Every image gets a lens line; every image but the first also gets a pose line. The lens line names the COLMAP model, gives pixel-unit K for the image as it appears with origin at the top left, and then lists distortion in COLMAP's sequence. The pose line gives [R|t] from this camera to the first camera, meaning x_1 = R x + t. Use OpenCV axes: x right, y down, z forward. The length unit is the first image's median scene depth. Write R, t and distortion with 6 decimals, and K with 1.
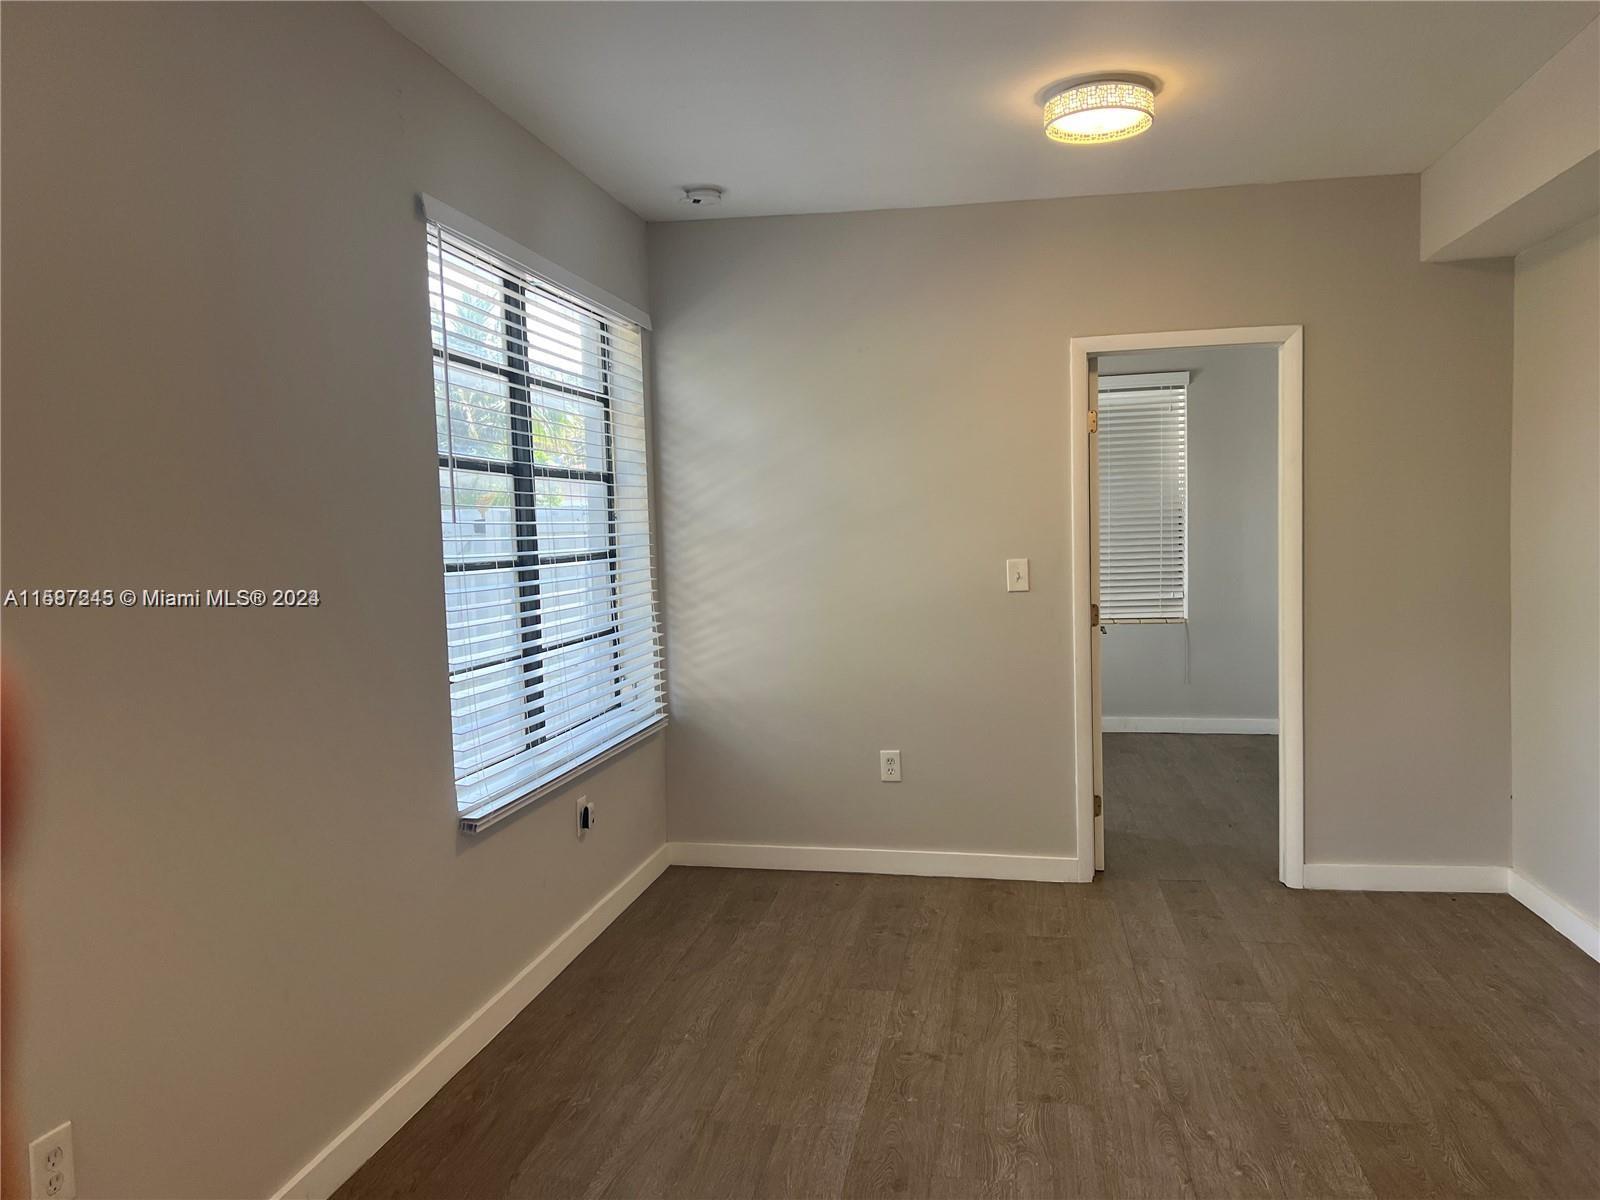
lens RADIAL K [[1221.1, 0, 805.5], [0, 1221.1, 598.8], [0, 0, 1]] dist [0.062885, -0.060377]
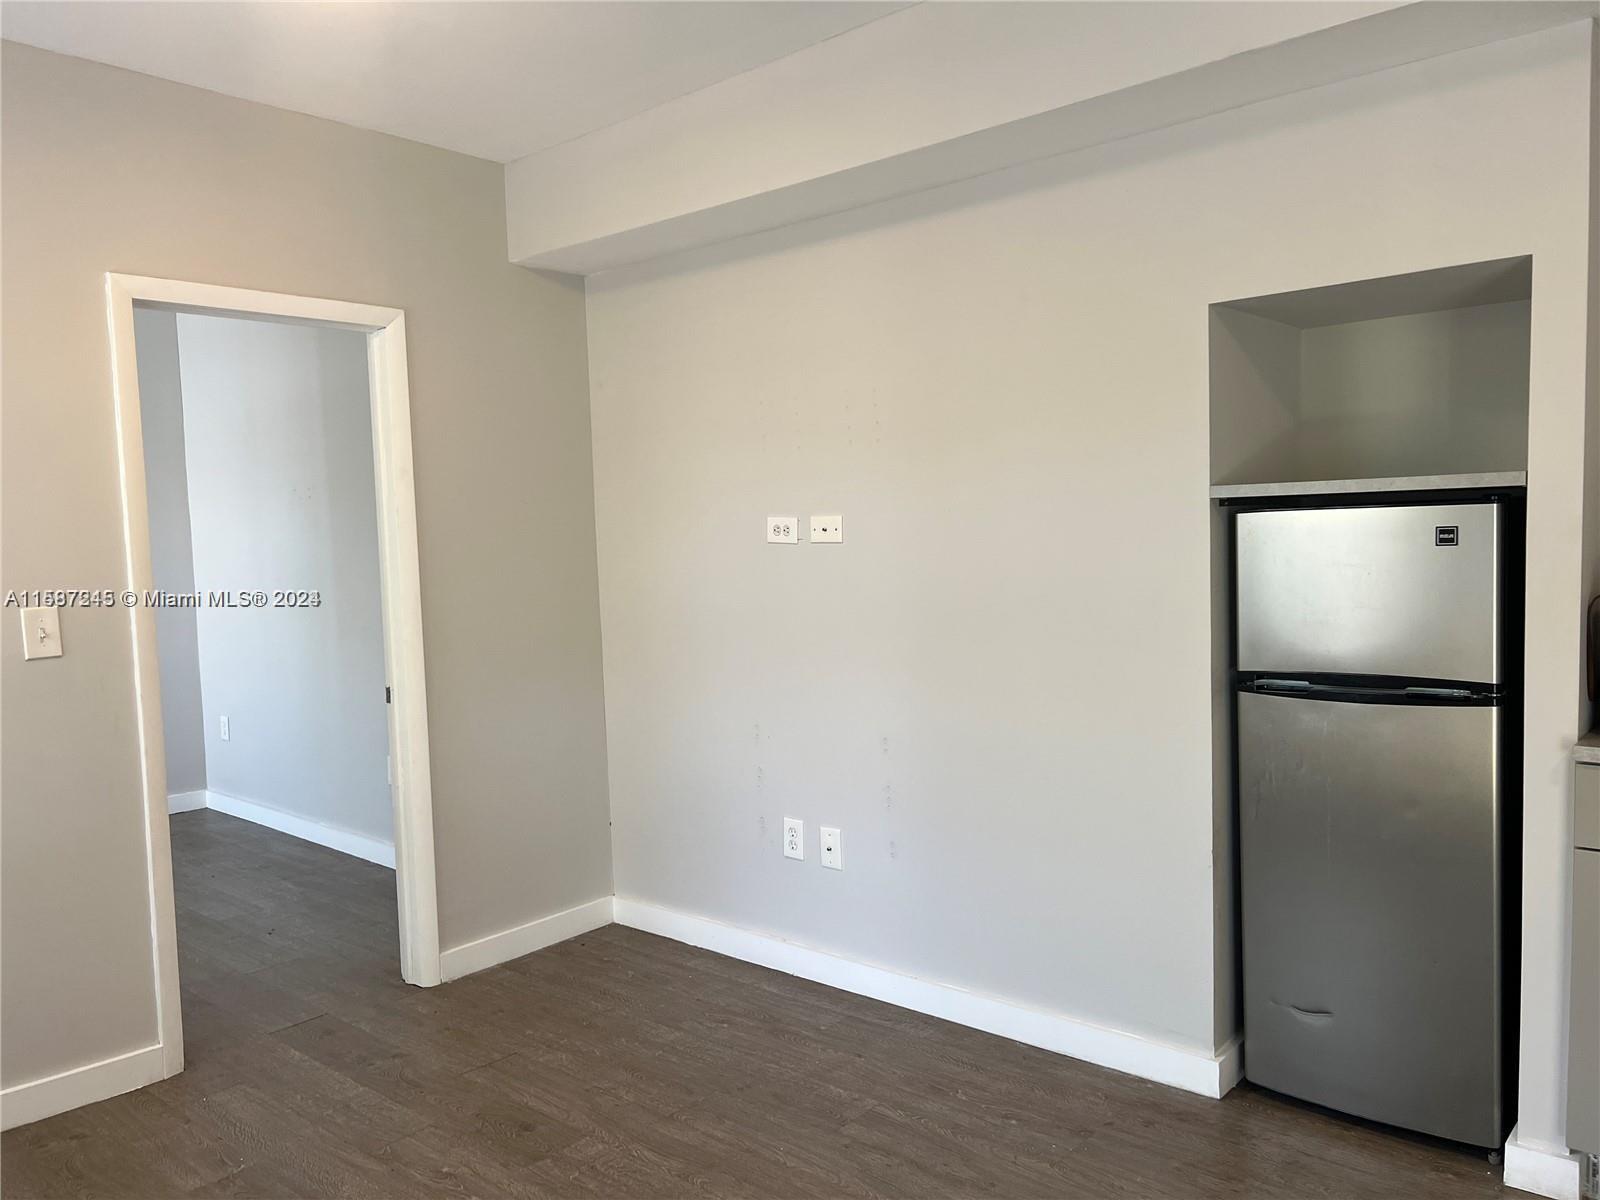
lens RADIAL K [[1211.8, 0, 776.6], [0, 1211.8, 607.9], [0, 0, 1]] dist [0.055161, -0.089712]
pose [[0.505648, -0.045930, 0.861516, -0.191042], [0.062961, 0.997884, 0.016246, -0.019813], [-0.860439, 0.046027, 0.507470, 0.383548]]
